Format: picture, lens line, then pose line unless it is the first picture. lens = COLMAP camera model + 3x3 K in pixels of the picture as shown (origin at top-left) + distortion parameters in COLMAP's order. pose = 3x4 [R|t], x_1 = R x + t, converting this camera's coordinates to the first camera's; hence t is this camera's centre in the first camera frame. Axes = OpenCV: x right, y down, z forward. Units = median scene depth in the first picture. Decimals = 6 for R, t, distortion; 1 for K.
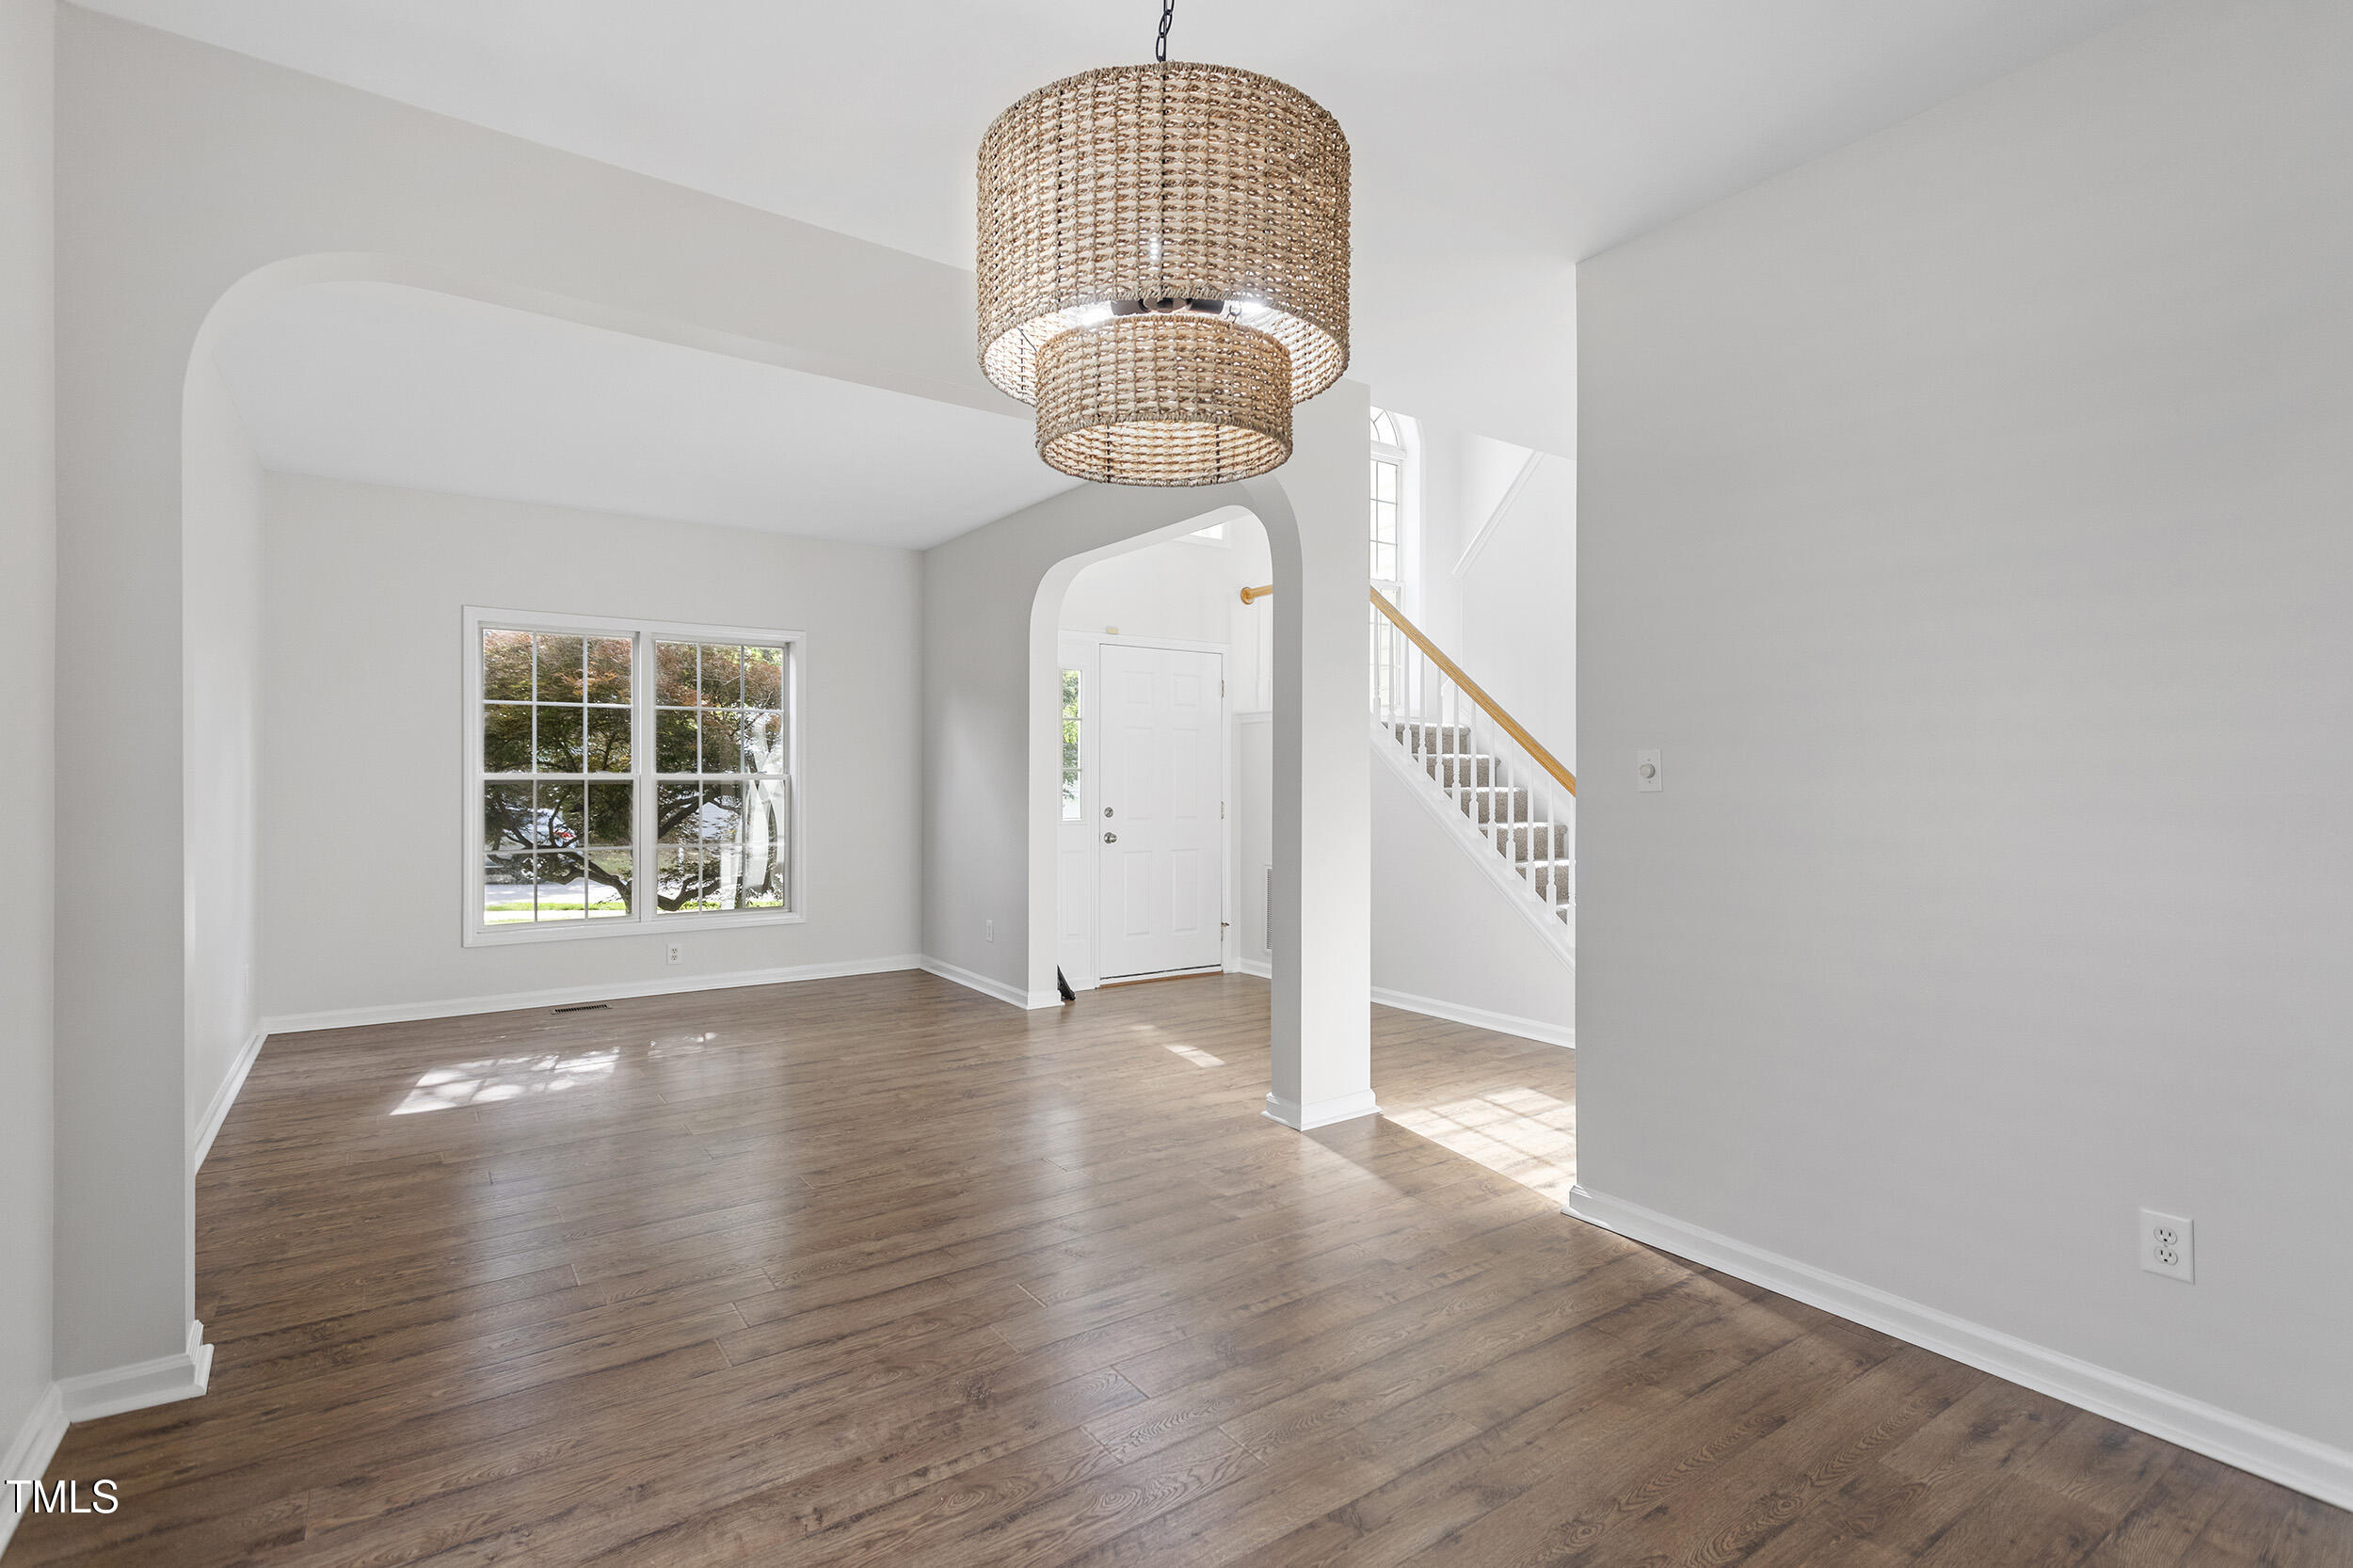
lens RADIAL K [[1113.9, 0, 1187.0], [0, 1113.9, 787.3], [0, 0, 1]] dist [0.003589, 0.000150]
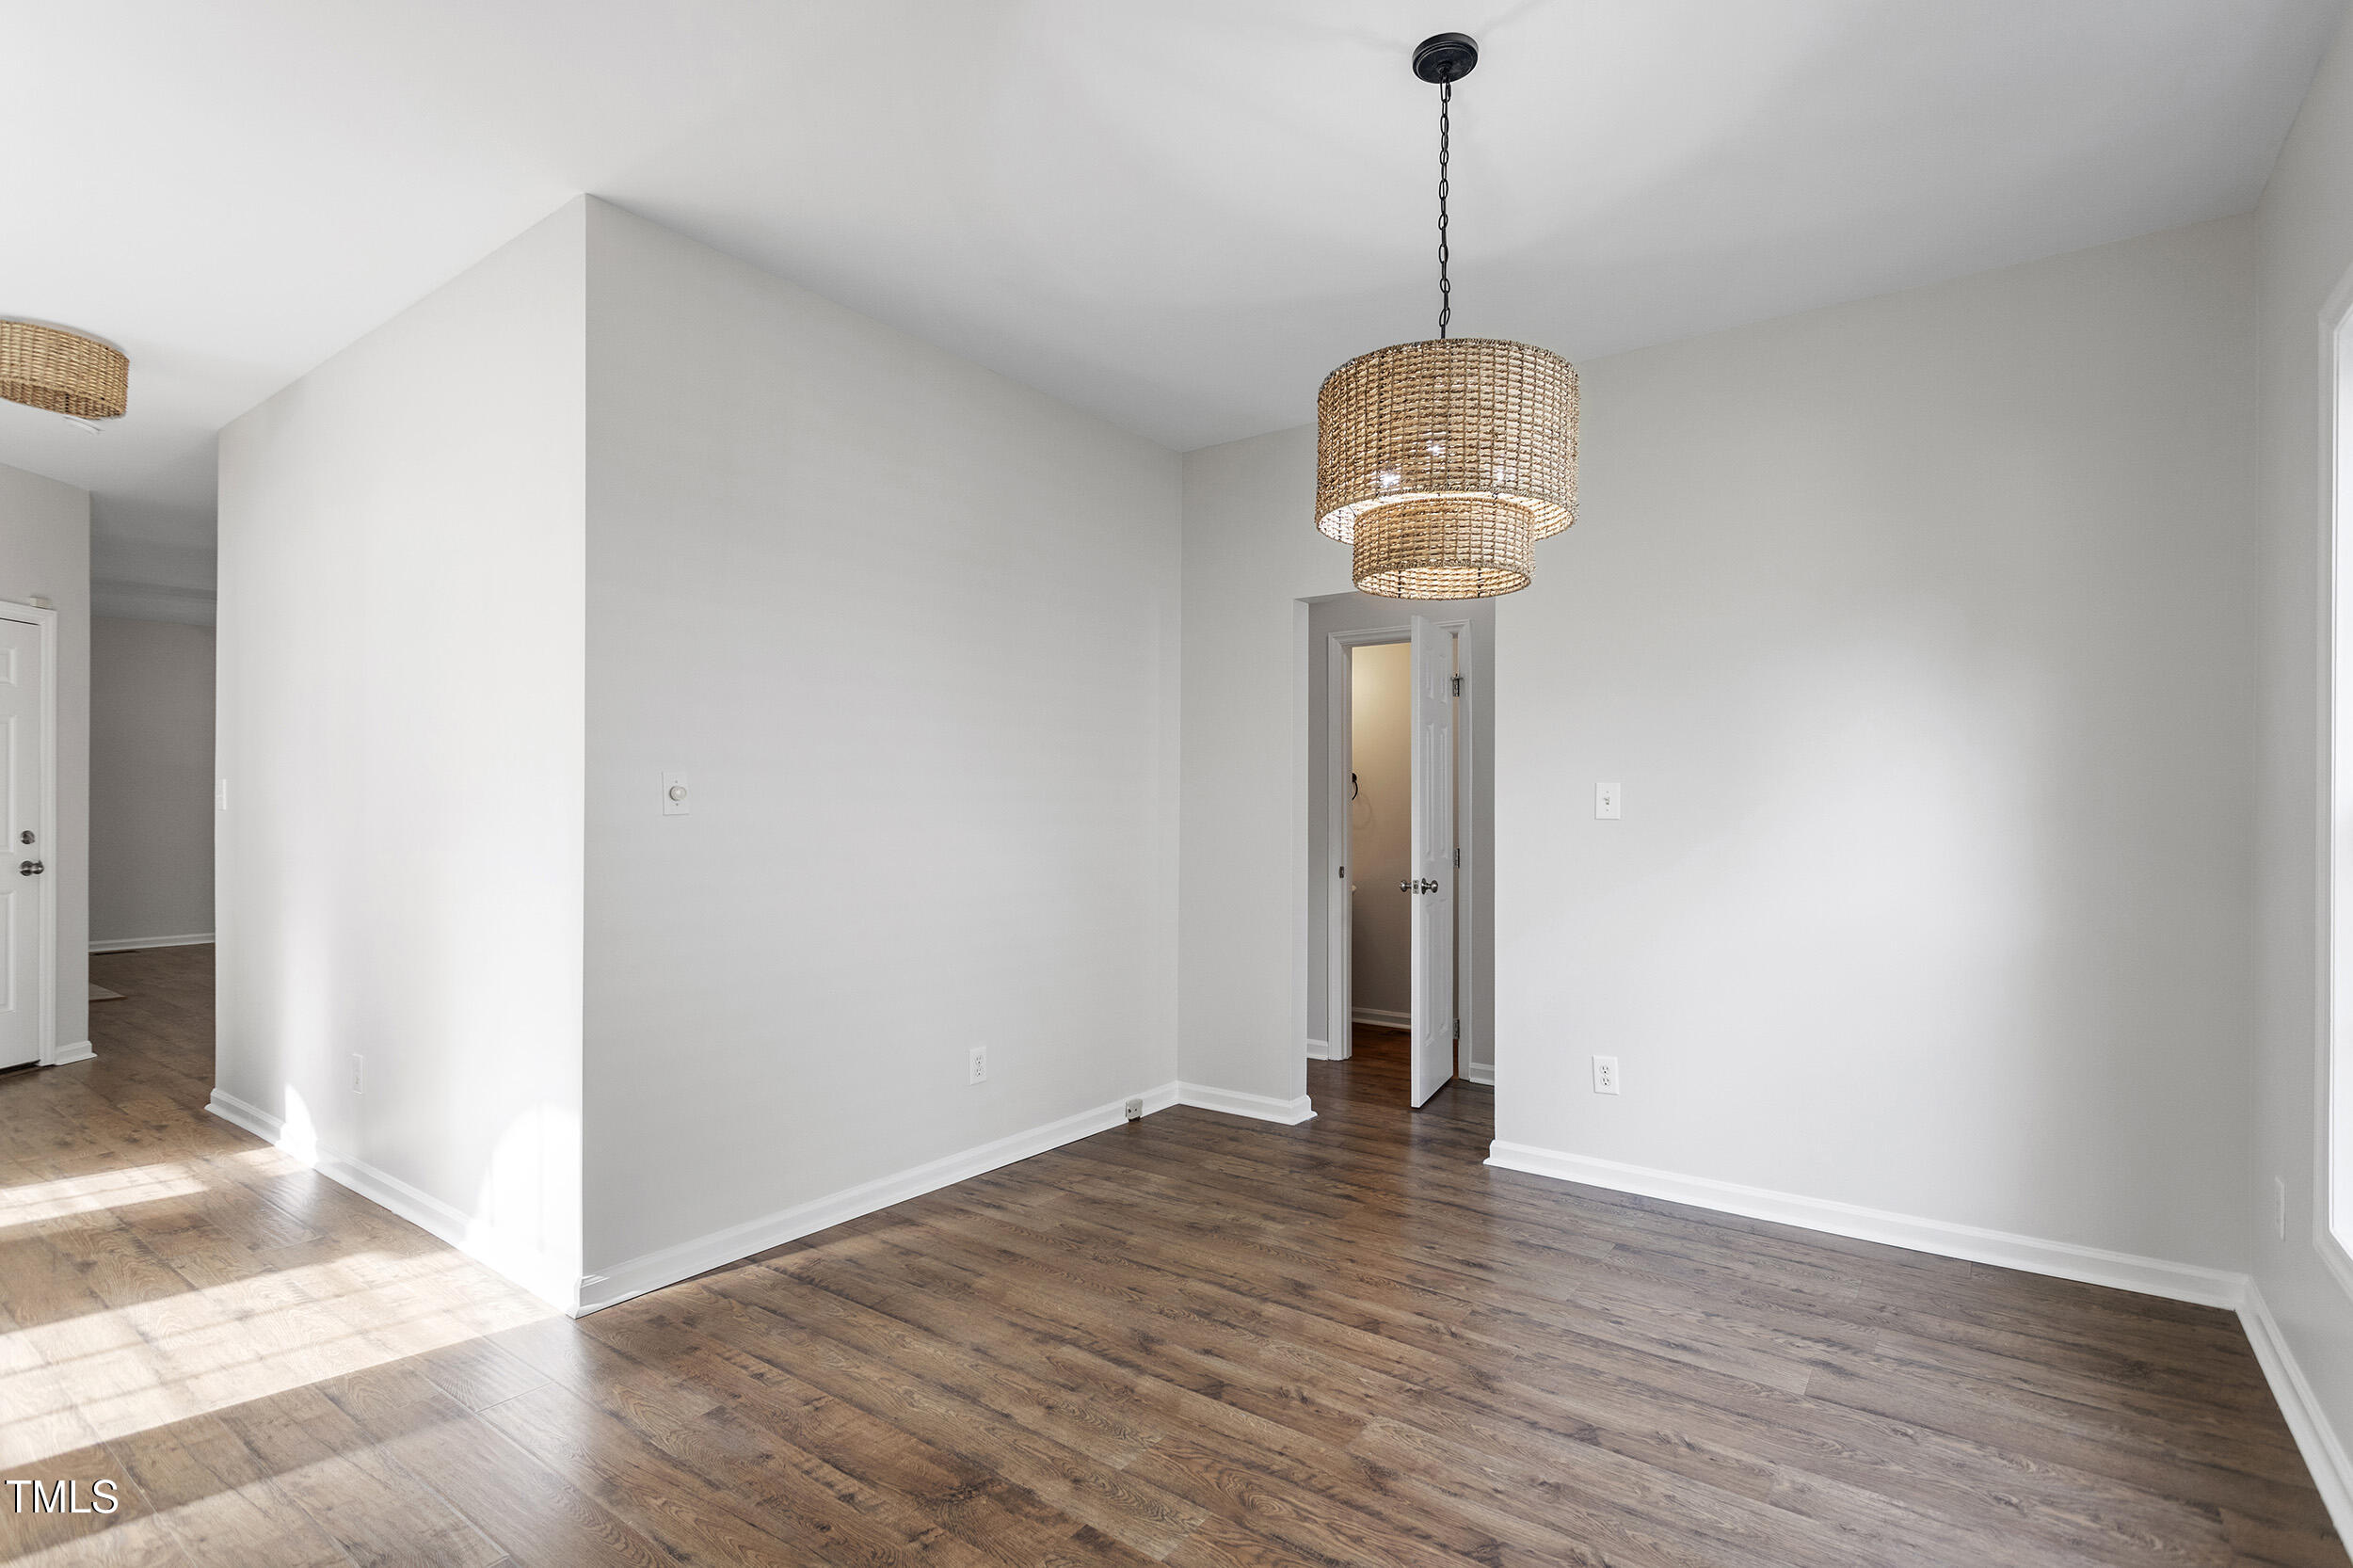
lens RADIAL K [[1113.9, 0, 1190.6], [0, 1113.9, 803.5], [0, 0, 1]] dist [0.003589, 0.000150]
pose [[-0.322610, -0.004347, 0.946522, -0.690859], [-0.001107, 0.999991, 0.004215, -0.012576], [-0.946531, 0.000312, -0.322612, 0.945994]]
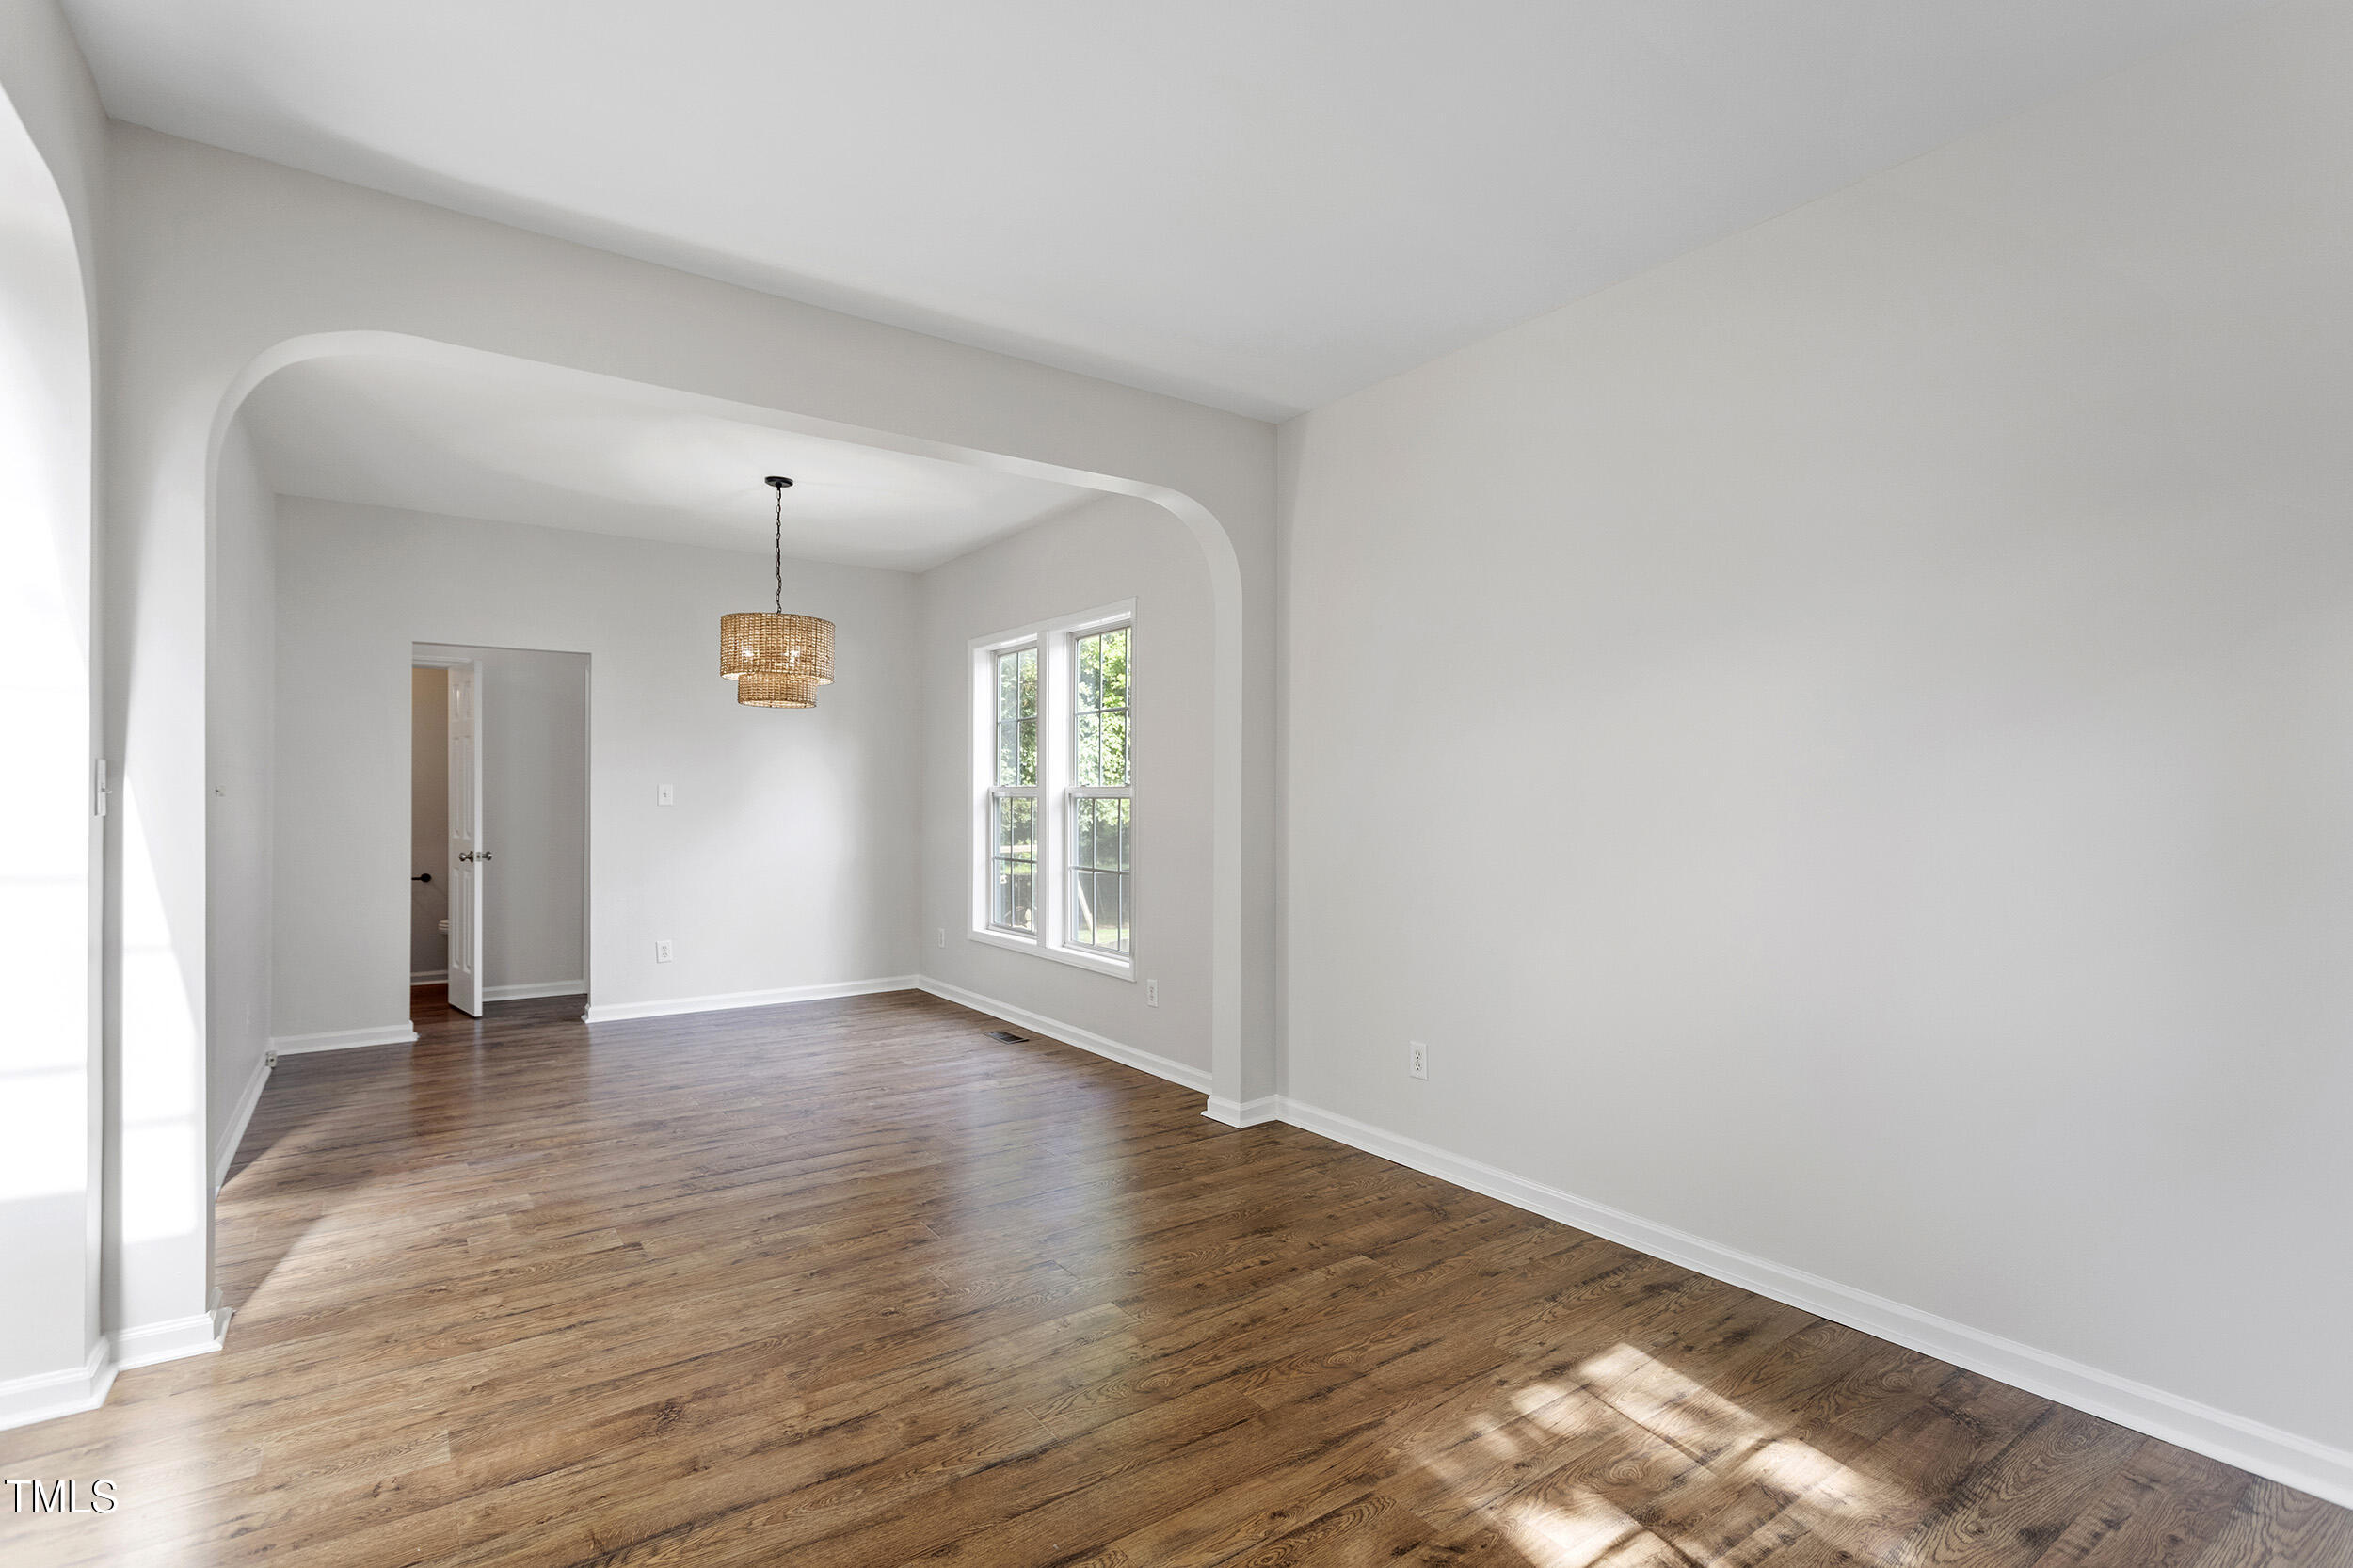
lens RADIAL K [[1113.9, 0, 1183.3], [0, 1113.9, 788.4], [0, 0, 1]] dist [0.003589, 0.000150]
pose [[-0.999992, -0.003971, -0.000579, -0.669974], [-0.003969, 0.999986, -0.003627, -0.018375], [0.000594, -0.003625, -0.999993, 2.351950]]
